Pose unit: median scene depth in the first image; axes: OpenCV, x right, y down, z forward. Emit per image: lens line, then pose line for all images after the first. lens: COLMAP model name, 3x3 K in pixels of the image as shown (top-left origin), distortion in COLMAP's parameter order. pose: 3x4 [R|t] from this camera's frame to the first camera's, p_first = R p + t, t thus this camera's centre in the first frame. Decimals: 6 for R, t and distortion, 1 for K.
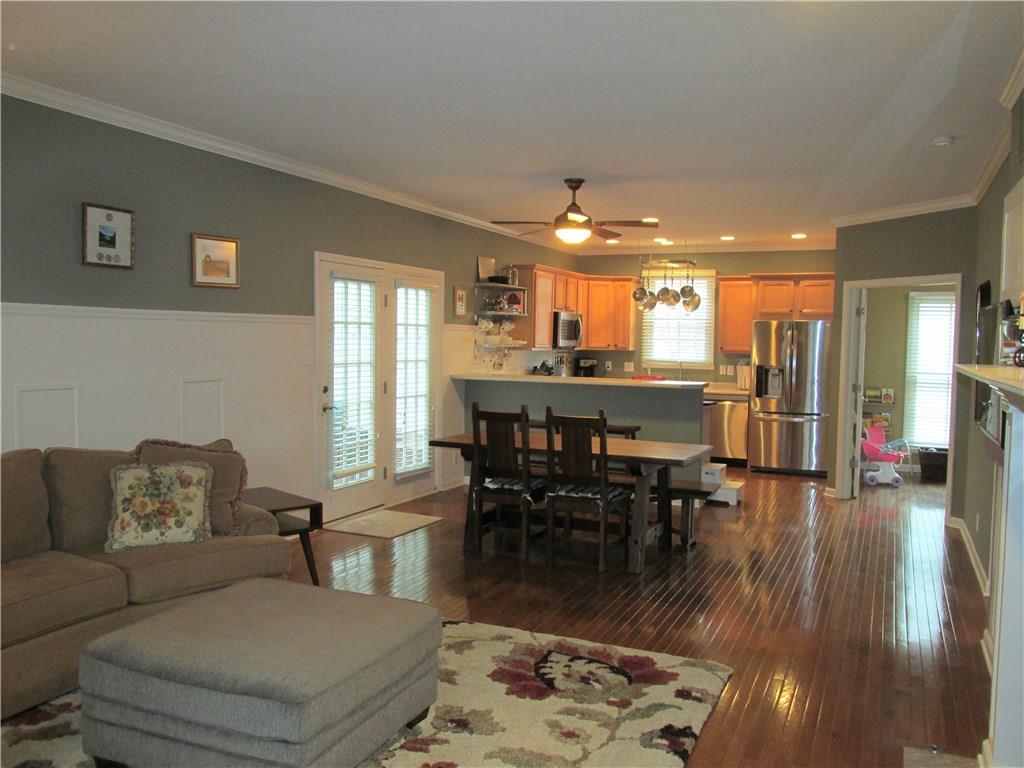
lens RADIAL K [[859.9, 0, 509.7], [0, 859.9, 388.3], [0, 0, 1]] dist [-0.015002, -0.002990]
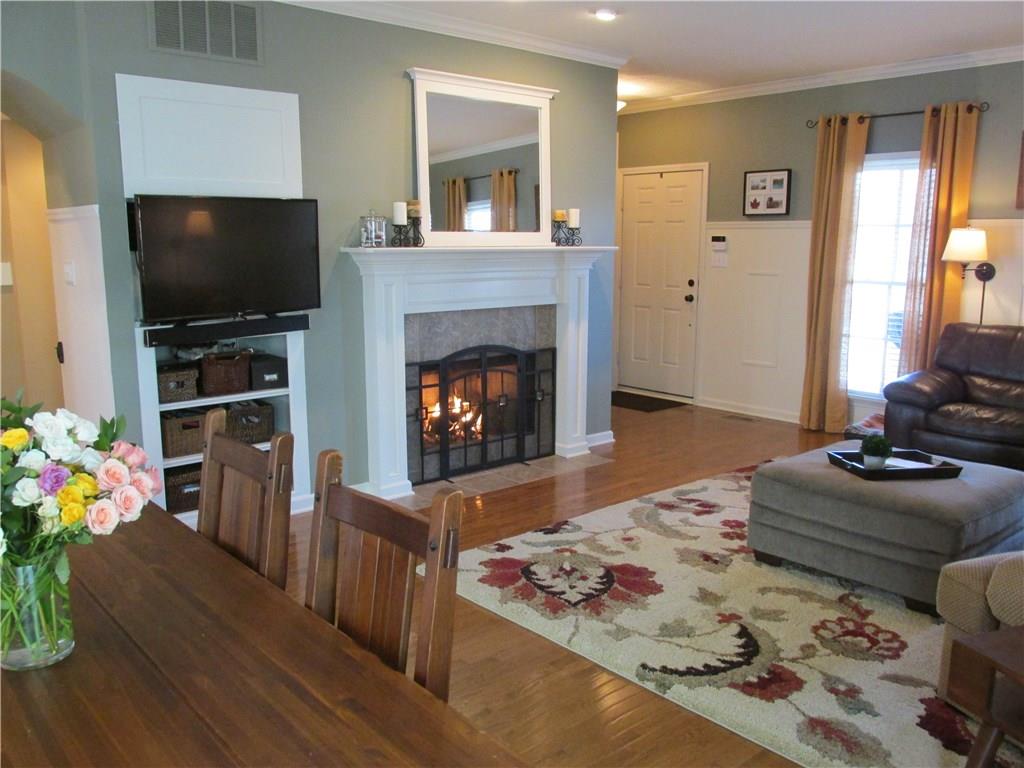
lens RADIAL K [[859.9, 0, 516.2], [0, 859.9, 383.6], [0, 0, 1]] dist [-0.015002, -0.002990]
pose [[-0.912941, -0.089820, 0.398084, -0.226546], [0.001741, 0.974611, 0.223897, -0.101169], [-0.408088, 0.205098, -0.889606, 1.793015]]
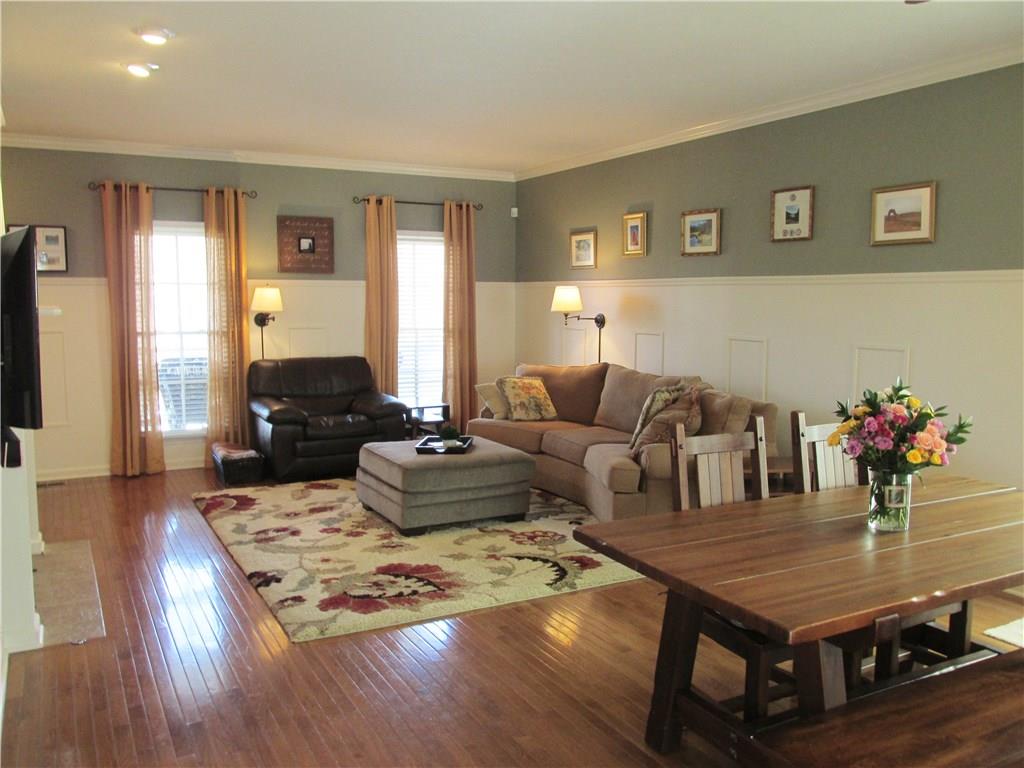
lens RADIAL K [[859.9, 0, 513.8], [0, 859.9, 383.7], [0, 0, 1]] dist [-0.015002, -0.002990]
pose [[-0.611473, 0.064779, -0.788609, 0.845344], [-0.058201, 0.990261, 0.126471, -0.090767], [0.789122, 0.123231, -0.601748, 1.737492]]
